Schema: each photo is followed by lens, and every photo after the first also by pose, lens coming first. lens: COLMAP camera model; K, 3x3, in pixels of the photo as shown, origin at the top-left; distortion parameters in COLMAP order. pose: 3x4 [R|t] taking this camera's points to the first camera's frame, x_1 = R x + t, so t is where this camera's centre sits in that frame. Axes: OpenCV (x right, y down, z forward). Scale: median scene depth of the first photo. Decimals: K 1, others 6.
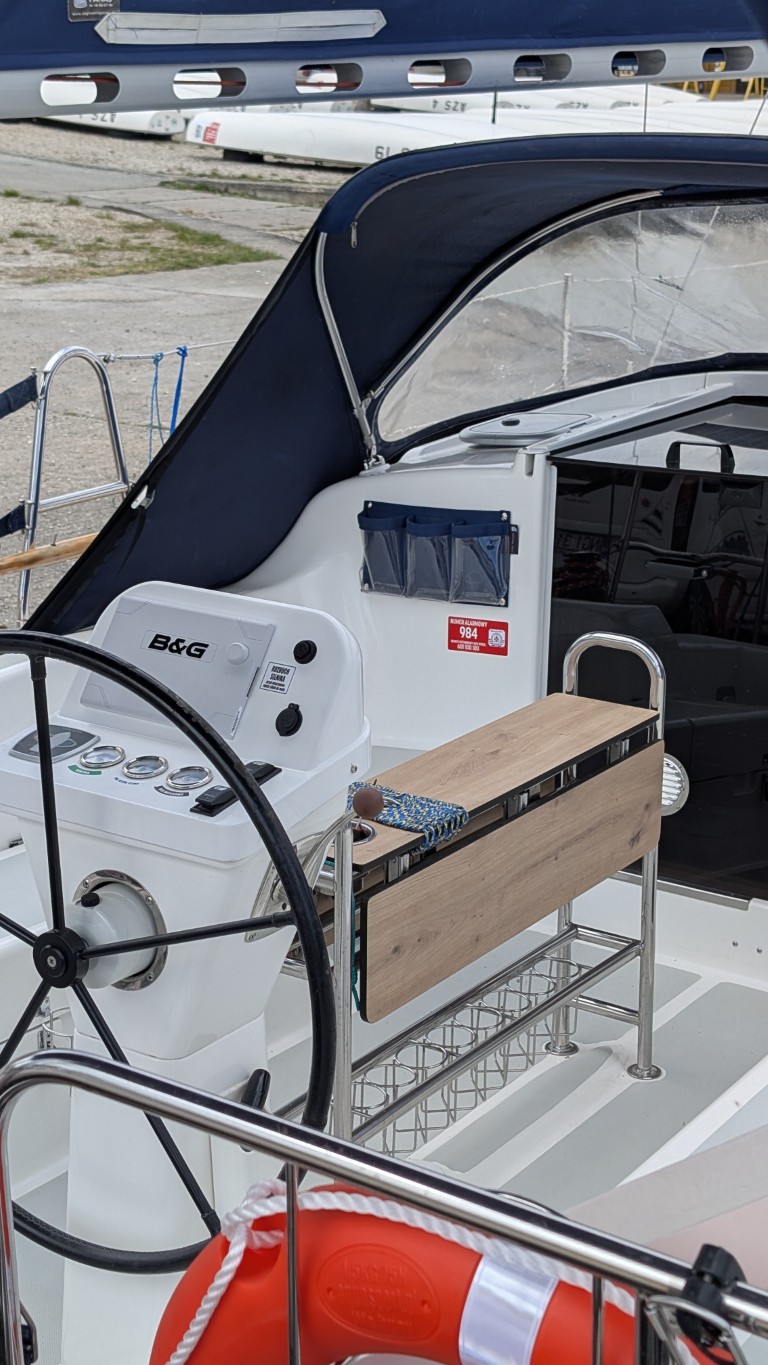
lens RADIAL K [[2157.3, 0, 389.6], [0, 2157.3, 682.0], [0, 0, 1]] dist [0.114143, -0.763358]
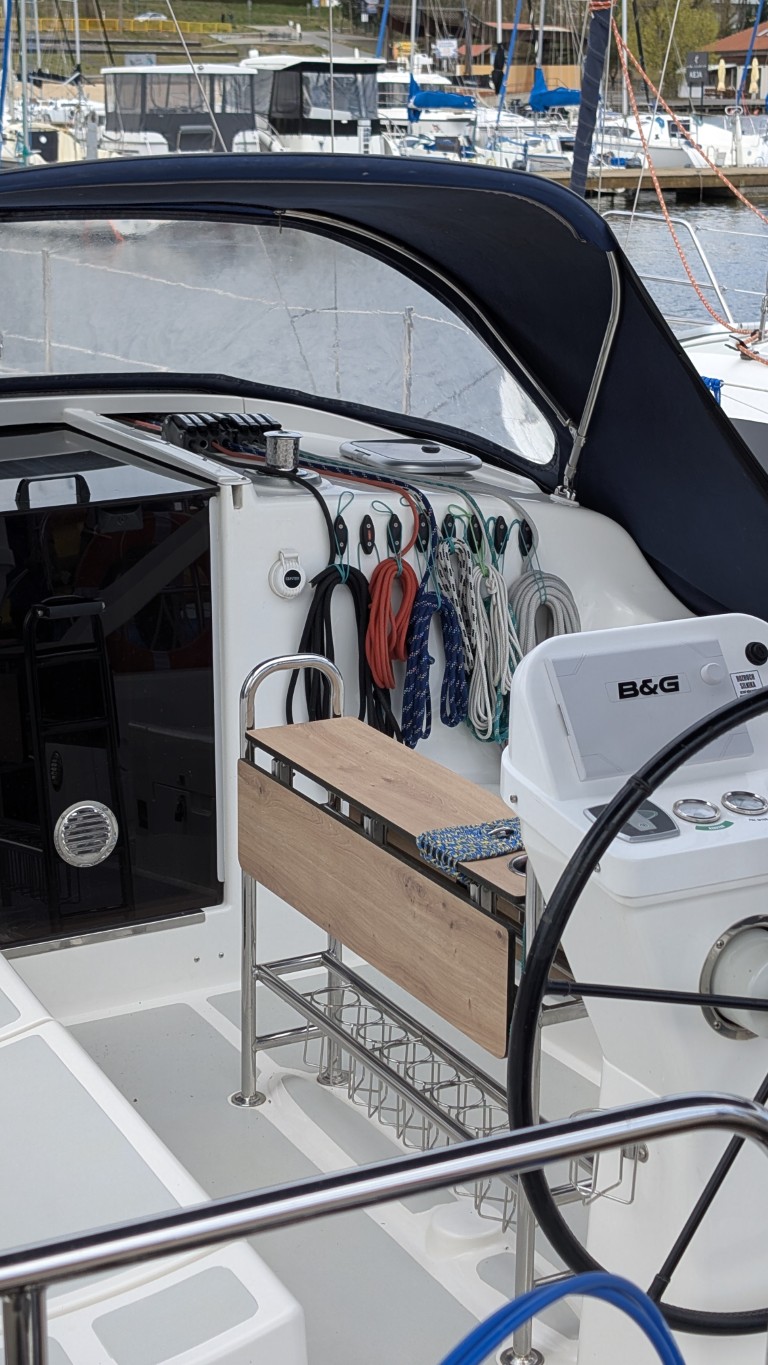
lens RADIAL K [[2157.3, 0, 389.6], [0, 2157.3, 682.0], [0, 0, 1]] dist [0.114143, -0.763358]
pose [[0.461411, -0.231748, 0.856384, -0.600410], [0.242413, 0.961481, 0.129579, -0.105655], [-0.853426, 0.147810, 0.499816, 0.383315]]
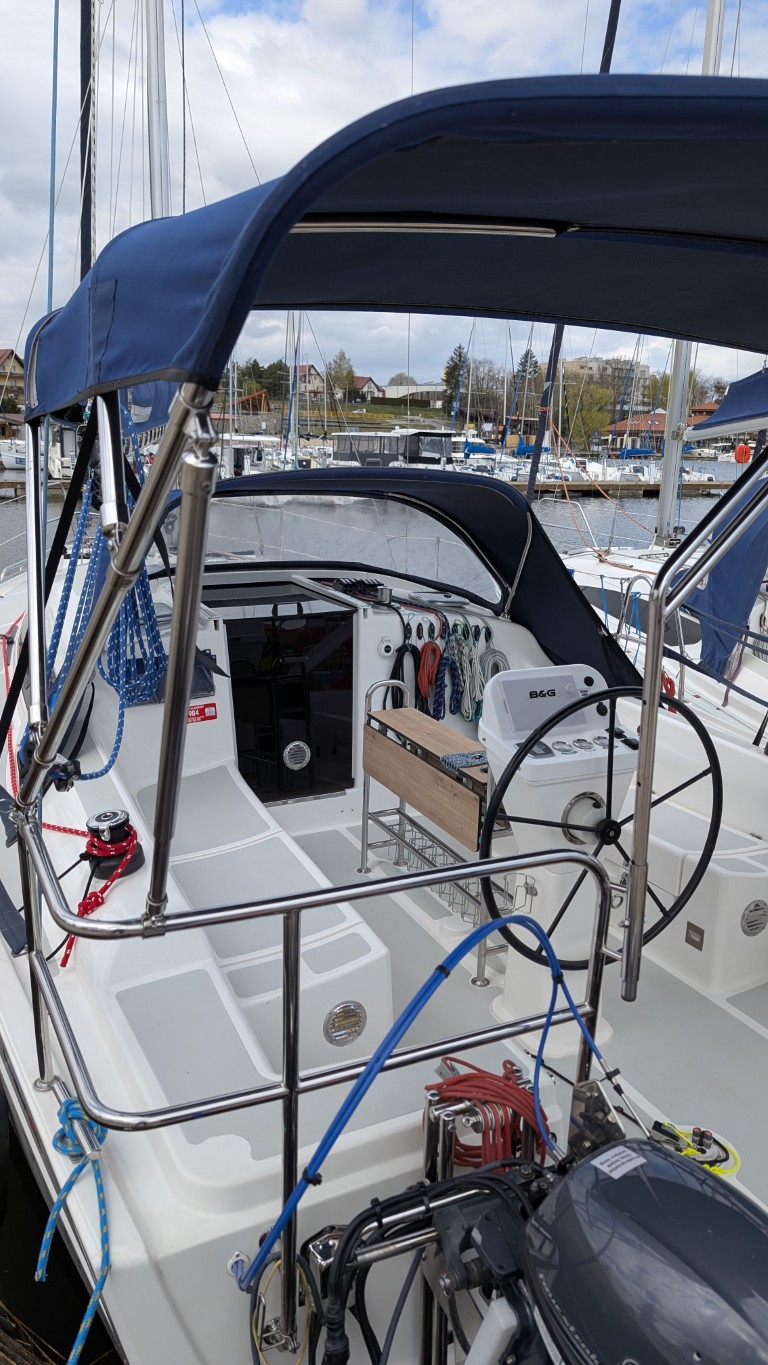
lens RADIAL K [[958.2, 0, 376.7], [0, 958.2, 688.3], [0, 0, 1]] dist [0.008753, -0.004562]
pose [[0.504769, -0.202906, 0.839069, -0.635364], [0.221725, 0.969849, 0.101145, -0.099620], [-0.834294, 0.134987, 0.534540, 0.376677]]
